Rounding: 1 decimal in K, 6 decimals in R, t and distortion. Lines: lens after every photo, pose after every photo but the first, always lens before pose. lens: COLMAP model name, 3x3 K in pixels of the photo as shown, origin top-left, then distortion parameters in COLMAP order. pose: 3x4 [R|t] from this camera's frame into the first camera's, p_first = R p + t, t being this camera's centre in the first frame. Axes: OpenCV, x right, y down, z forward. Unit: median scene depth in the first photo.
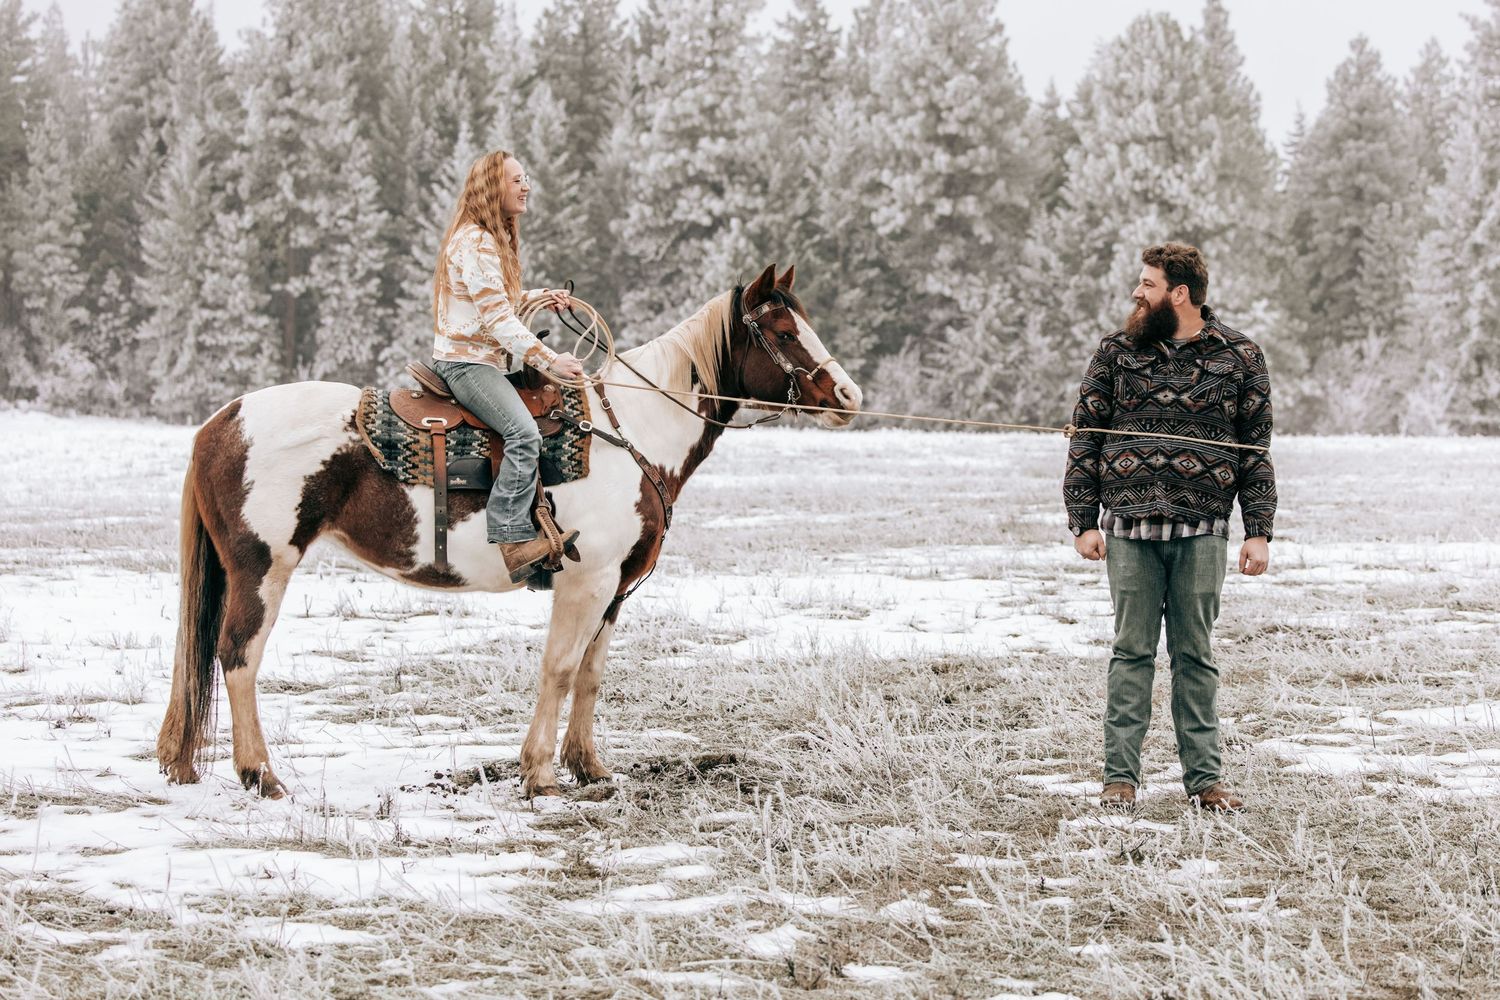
lens RADIAL K [[4520.9, 0, 748.3], [0, 4520.9, 531.9], [0, 0, 1]] dist [0.054436, -0.381431]
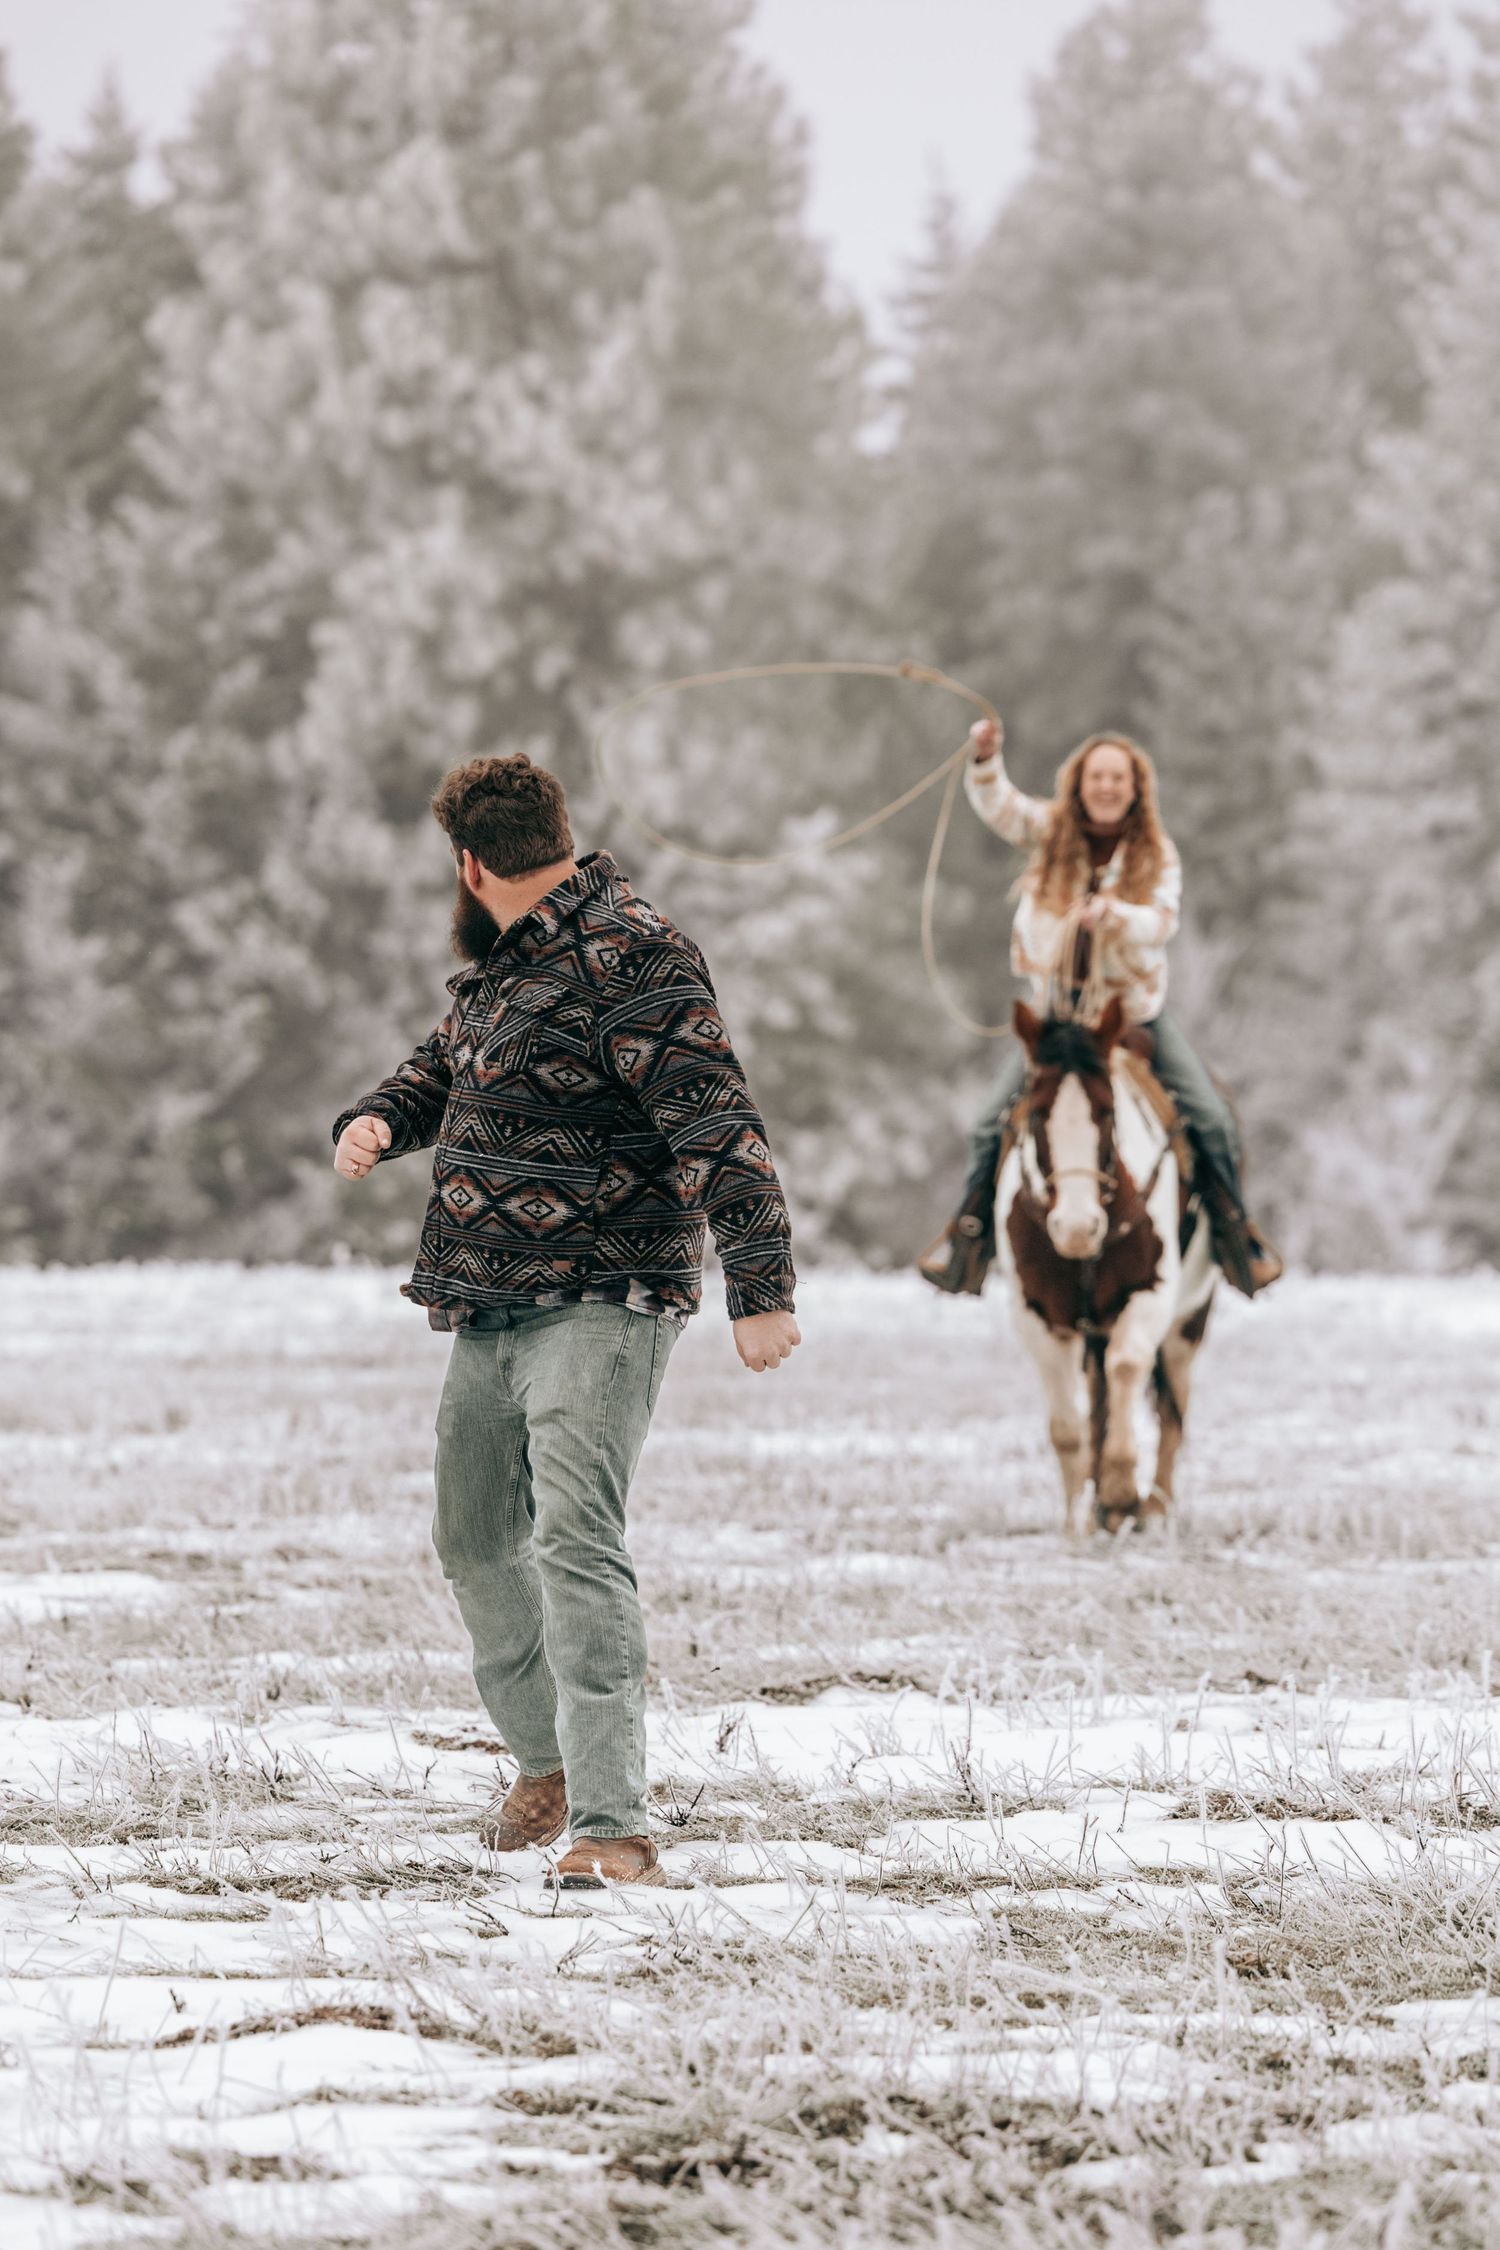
lens RADIAL K [[12427.4, 0, 750.0], [0, 12427.4, 1125.0], [0, 0, 1]] dist [0.103127, 7.063107]
pose [[0.994391, -0.001829, 0.105747, 0.023282], [0.005311, 0.999453, -0.032652, -0.004519], [-0.105630, 0.033030, 0.993857, 0.194446]]
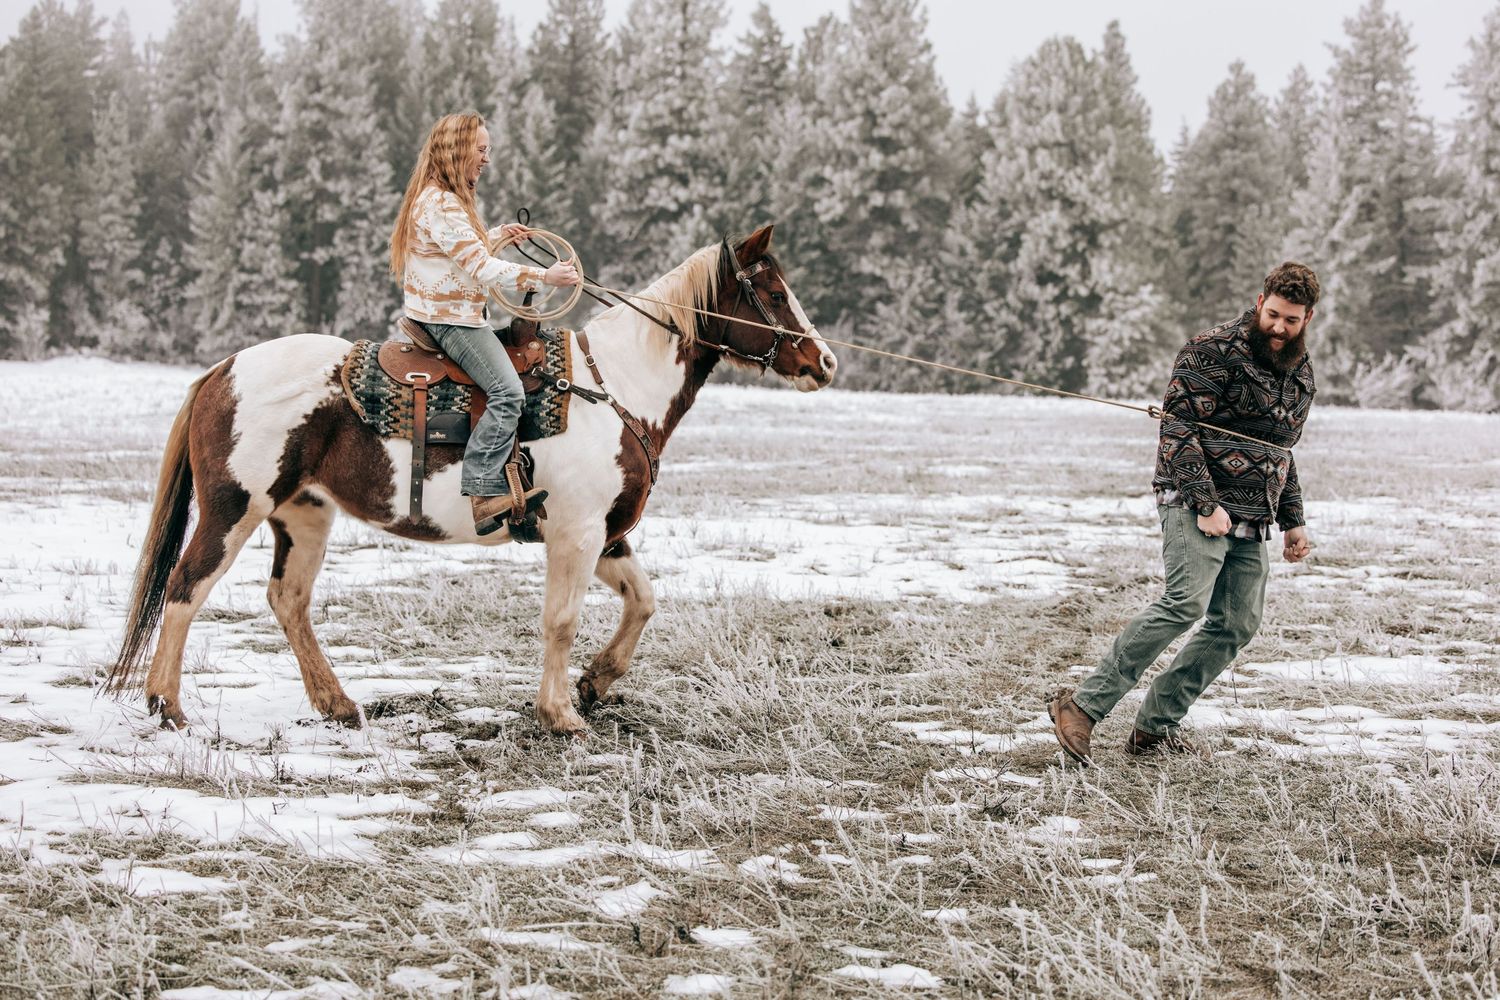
lens RADIAL K [[3582.8, 0, 695.1], [0, 3582.8, 503.5], [0, 0, 1]] dist [0.036828, 0.064293]
pose [[0.999661, 0.022622, -0.012859, 0.010039], [-0.022494, 0.999697, 0.010033, -0.001610], [0.013082, -0.009741, 0.999867, 0.074037]]
